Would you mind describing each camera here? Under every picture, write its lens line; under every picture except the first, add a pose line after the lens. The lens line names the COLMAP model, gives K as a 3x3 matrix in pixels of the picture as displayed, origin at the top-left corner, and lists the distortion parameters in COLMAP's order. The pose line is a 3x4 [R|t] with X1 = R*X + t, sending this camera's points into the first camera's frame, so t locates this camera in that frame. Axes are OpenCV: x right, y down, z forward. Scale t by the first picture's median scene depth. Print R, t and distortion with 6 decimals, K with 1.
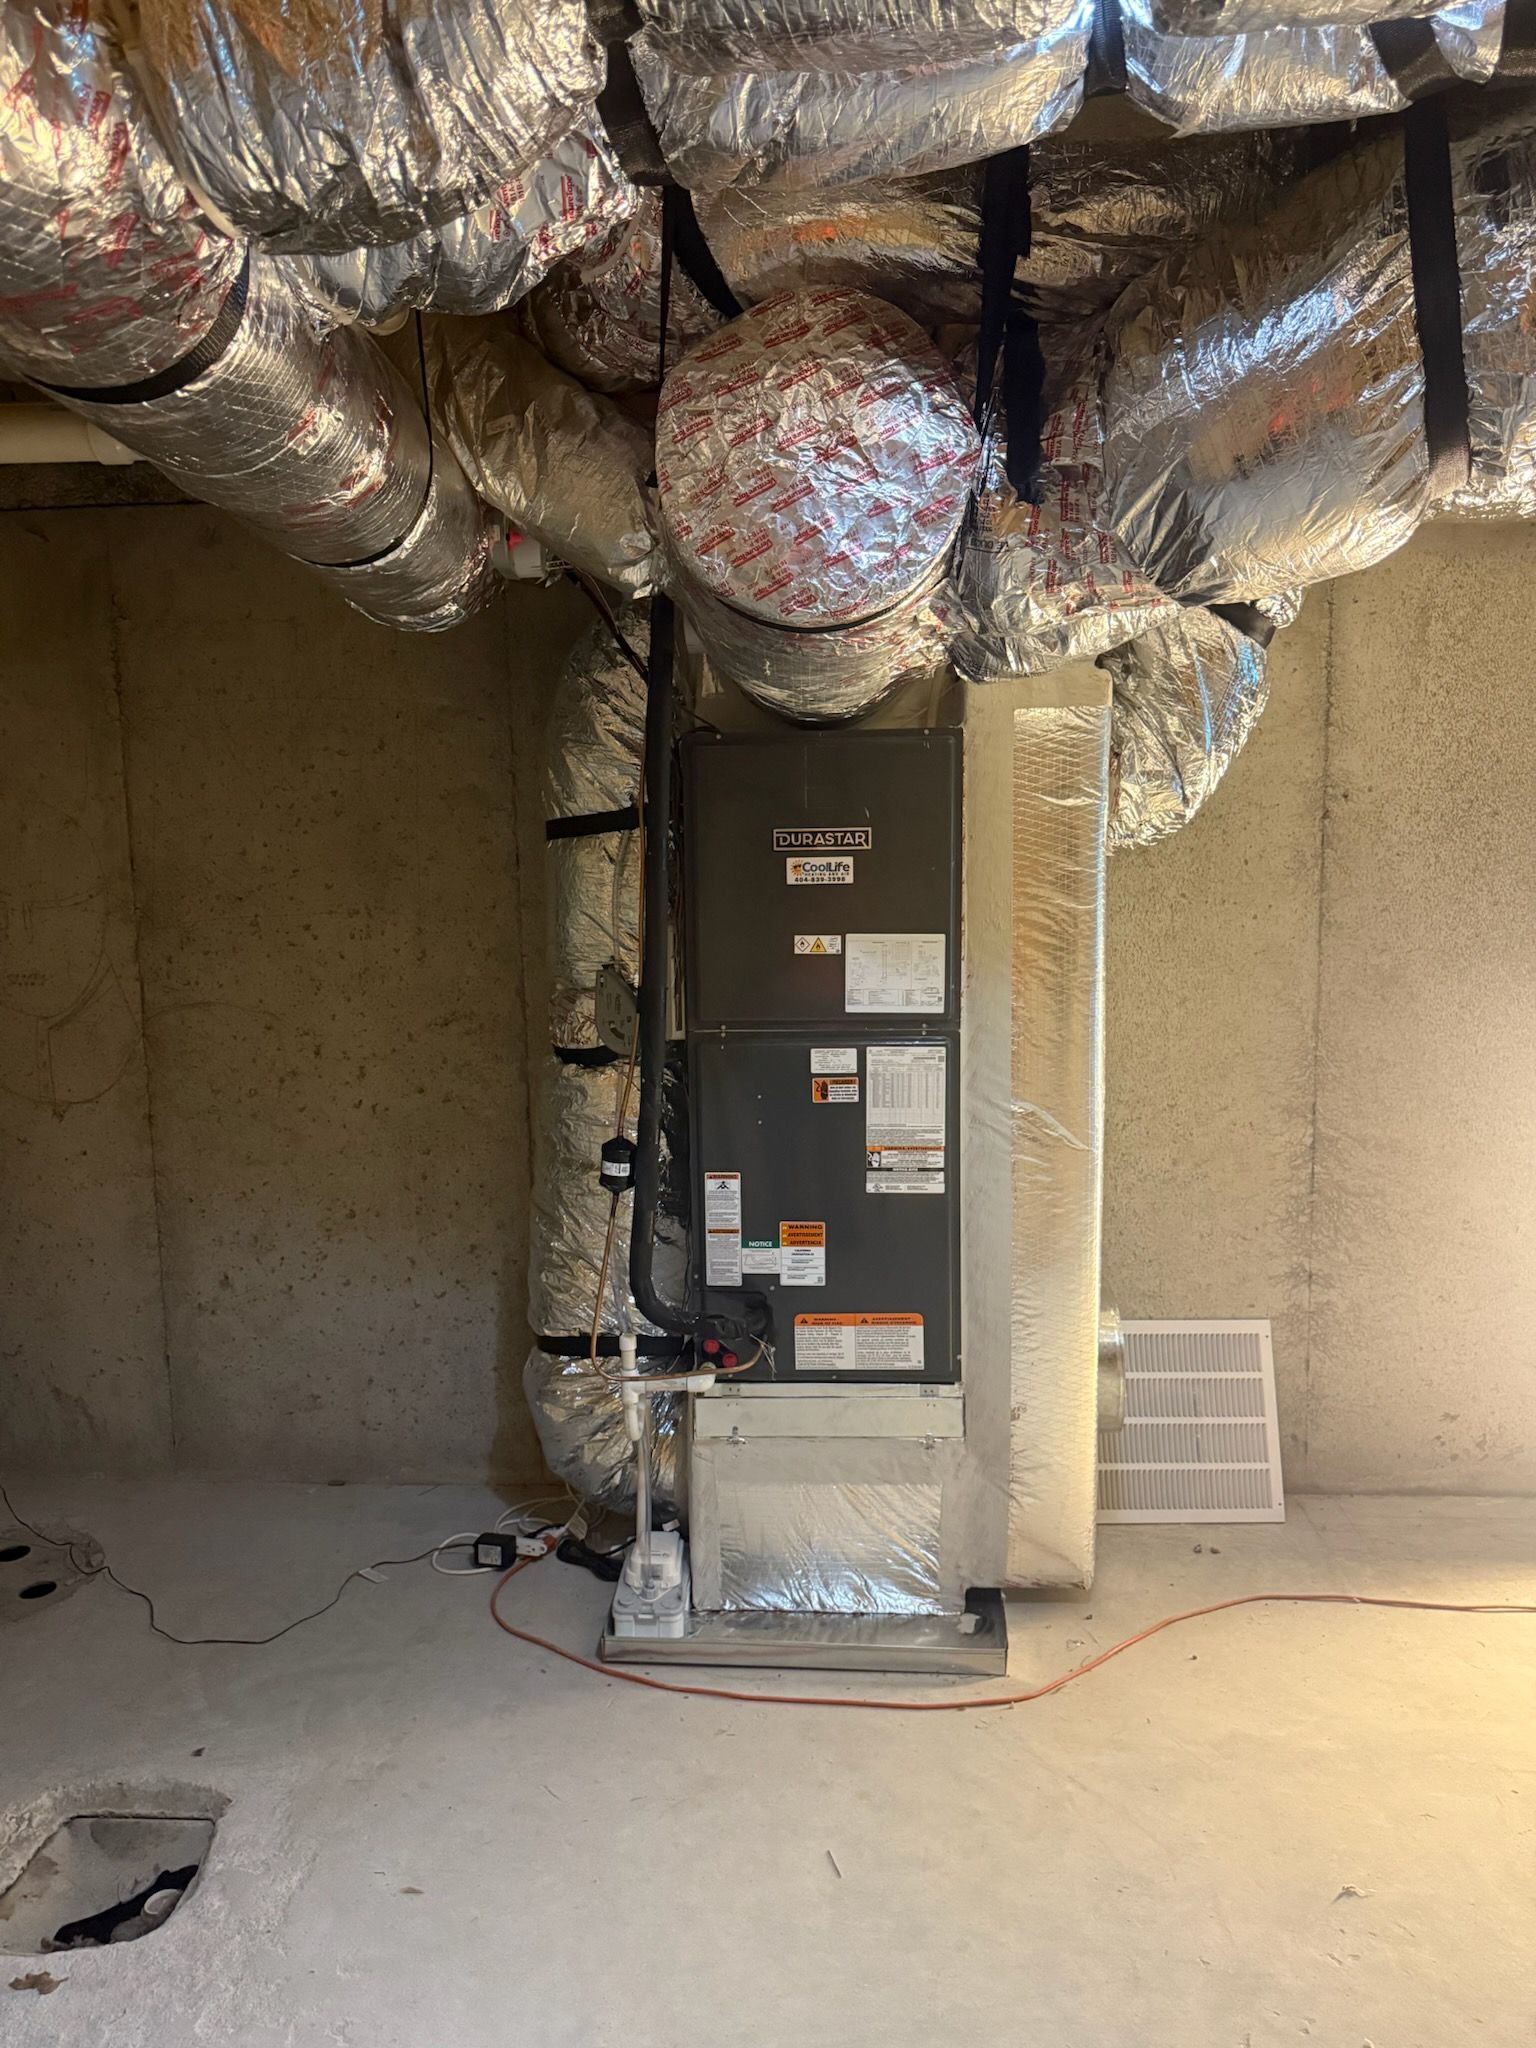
lens RADIAL K [[1446.4, 0, 771.8], [0, 1446.4, 1017.3], [0, 0, 1]] dist [0.052088, -0.089616]
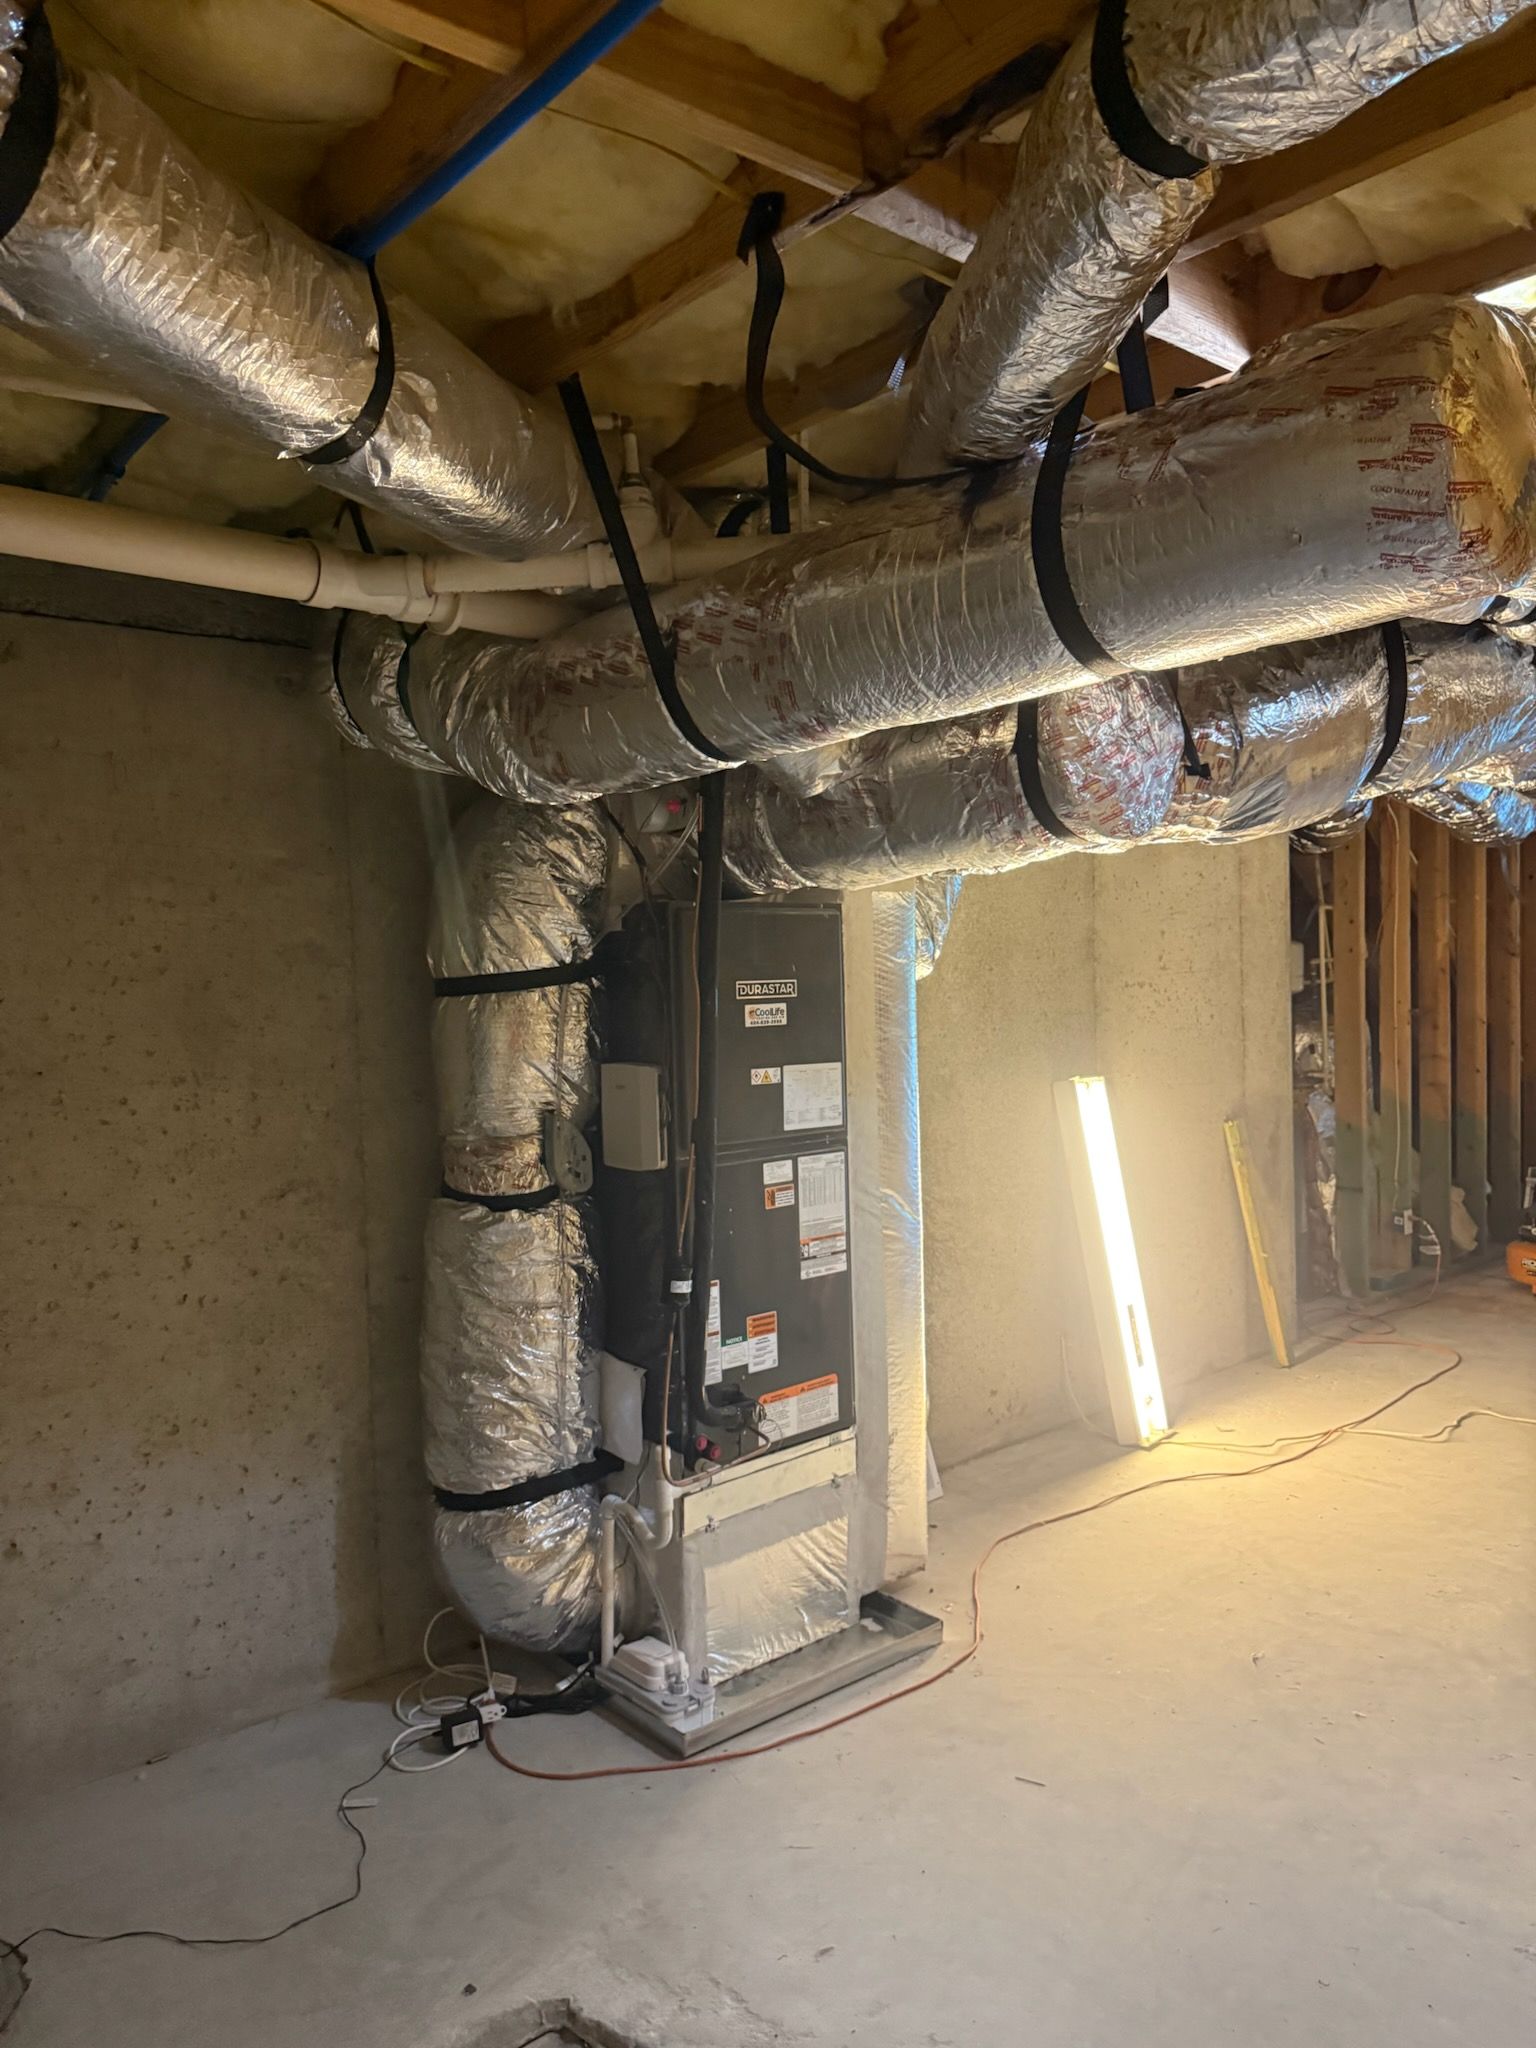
lens RADIAL K [[1446.4, 0, 776.9], [0, 1446.4, 1012.0], [0, 0, 1]] dist [0.052088, -0.089616]
pose [[0.714488, -0.026250, 0.699155, -0.764785], [0.100655, 0.992757, -0.065589, -0.022351], [-0.692369, 0.117236, 0.711955, 0.125587]]
